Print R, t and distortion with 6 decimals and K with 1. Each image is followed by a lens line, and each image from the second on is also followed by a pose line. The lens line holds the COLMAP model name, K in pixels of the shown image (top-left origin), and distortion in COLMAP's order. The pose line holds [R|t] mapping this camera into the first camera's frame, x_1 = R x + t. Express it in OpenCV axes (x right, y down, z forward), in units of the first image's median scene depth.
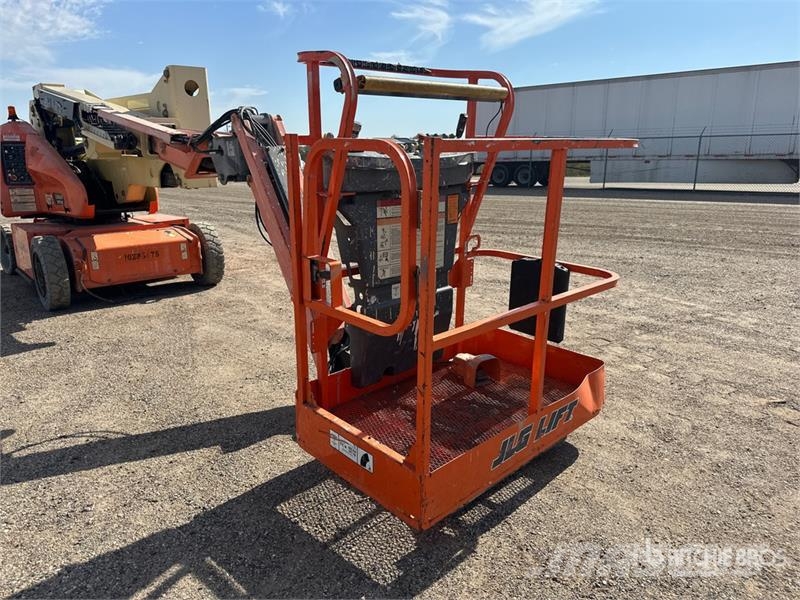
lens RADIAL K [[552.5, 0, 400.0], [0, 552.5, 300.0], [0, 0, 1]] dist [0.004584, -0.002338]
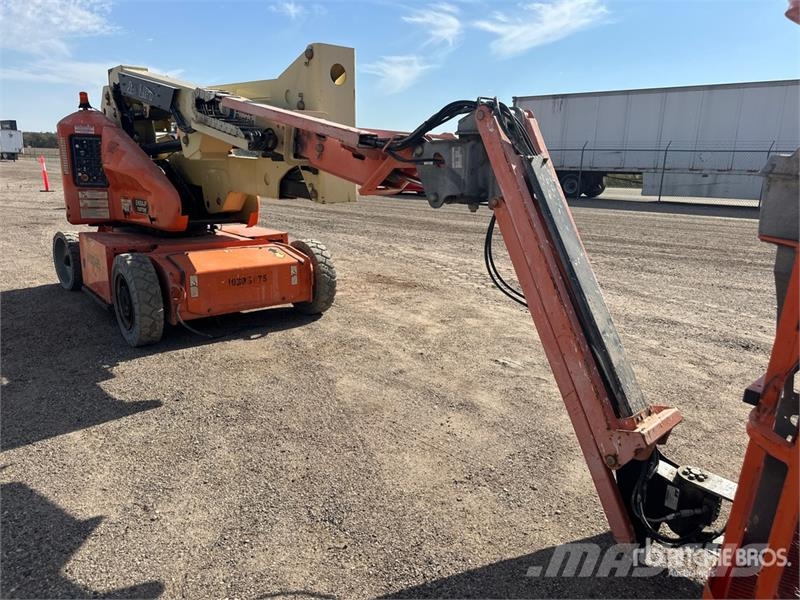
lens RADIAL K [[539.3, 0, 400.0], [0, 539.3, 300.0], [0, 0, 1]] dist [0.091323, -0.135221]
pose [[0.999410, 0.034052, -0.004437, -0.228388], [-0.034060, 0.999418, -0.001681, -0.055411], [0.004377, 0.001831, 0.999989, 0.192641]]
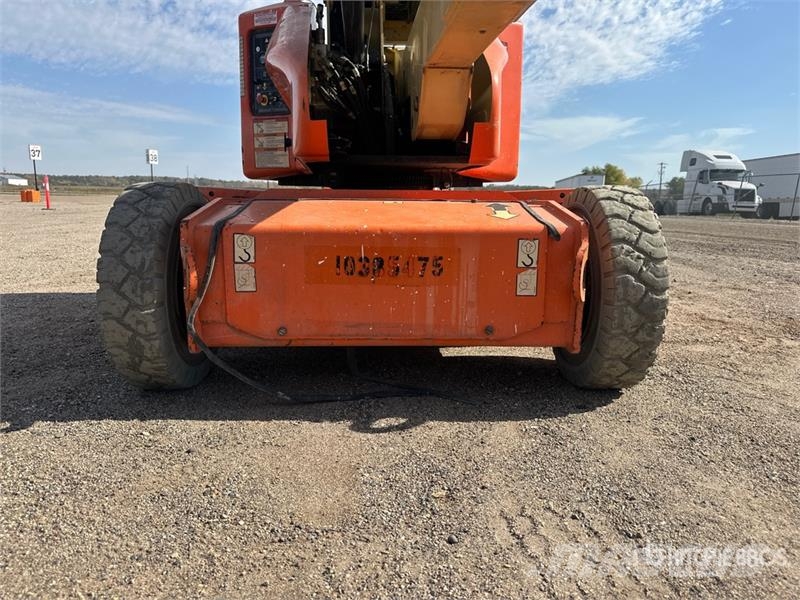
lens RADIAL K [[547.3, 0, 411.1], [0, 547.3, 312.2], [0, 0, 1]] dist [0.001653, 0.000435]
pose [[0.767805, 0.142323, -0.624675, -0.258974], [-0.174818, 0.984555, 0.009442, -0.058268], [0.616371, 0.101955, 0.780827, 0.749330]]
